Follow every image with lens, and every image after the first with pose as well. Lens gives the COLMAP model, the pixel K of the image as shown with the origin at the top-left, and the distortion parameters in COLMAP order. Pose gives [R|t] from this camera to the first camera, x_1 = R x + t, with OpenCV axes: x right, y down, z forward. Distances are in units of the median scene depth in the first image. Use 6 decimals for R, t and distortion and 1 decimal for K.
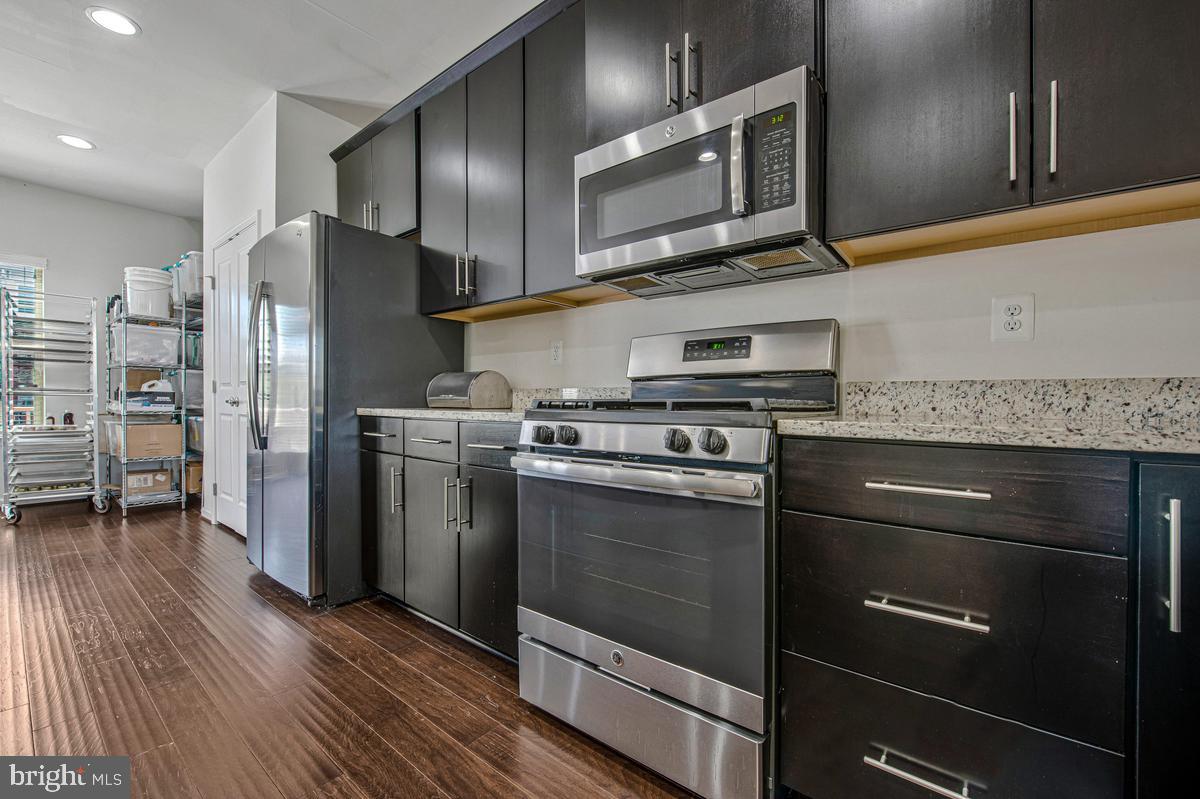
lens RADIAL K [[494.4, 0, 600.6], [0, 494.4, 404.5], [0, 0, 1]] dist [-0.008748, -0.001054]
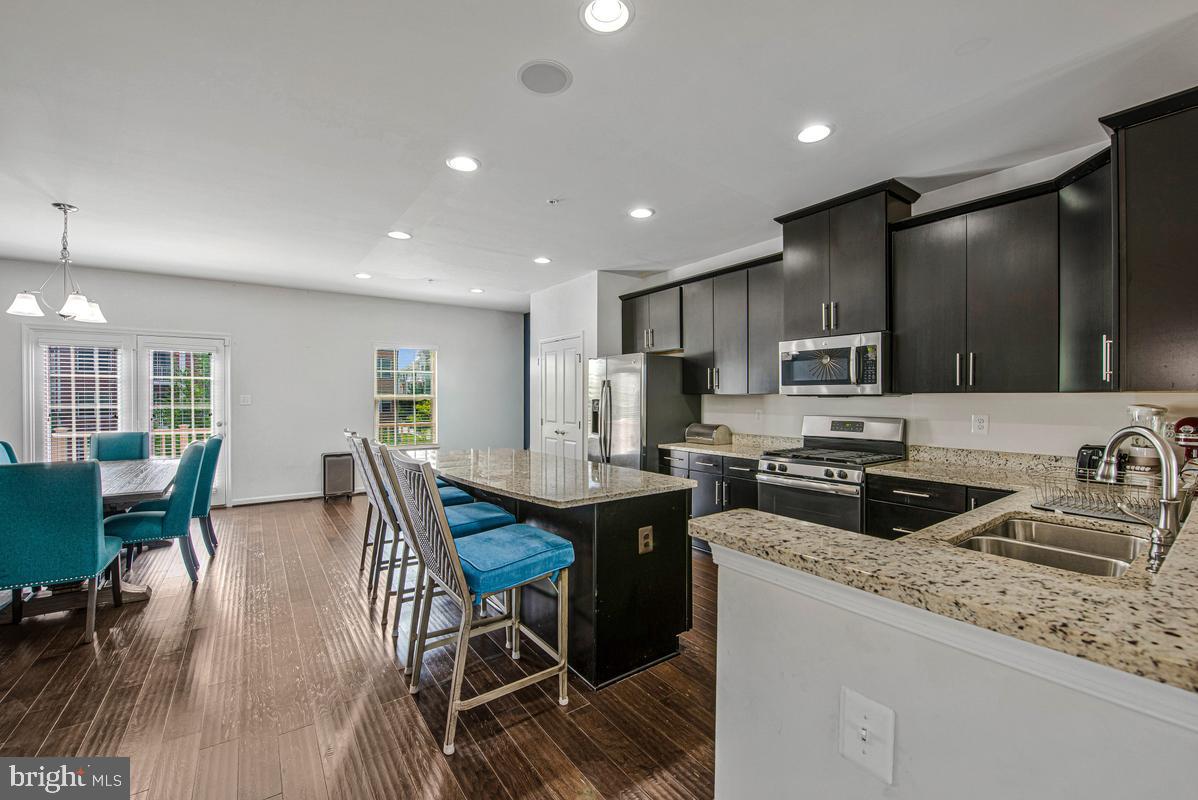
lens RADIAL K [[493.6, 0, 604.0], [0, 493.6, 402.3], [0, 0, 1]] dist [-0.008748, -0.001054]
pose [[0.963793, -0.006523, -0.266573, -0.263845], [0.007576, 0.999967, 0.002923, -0.280705], [0.266545, -0.004837, 0.963810, -1.648847]]
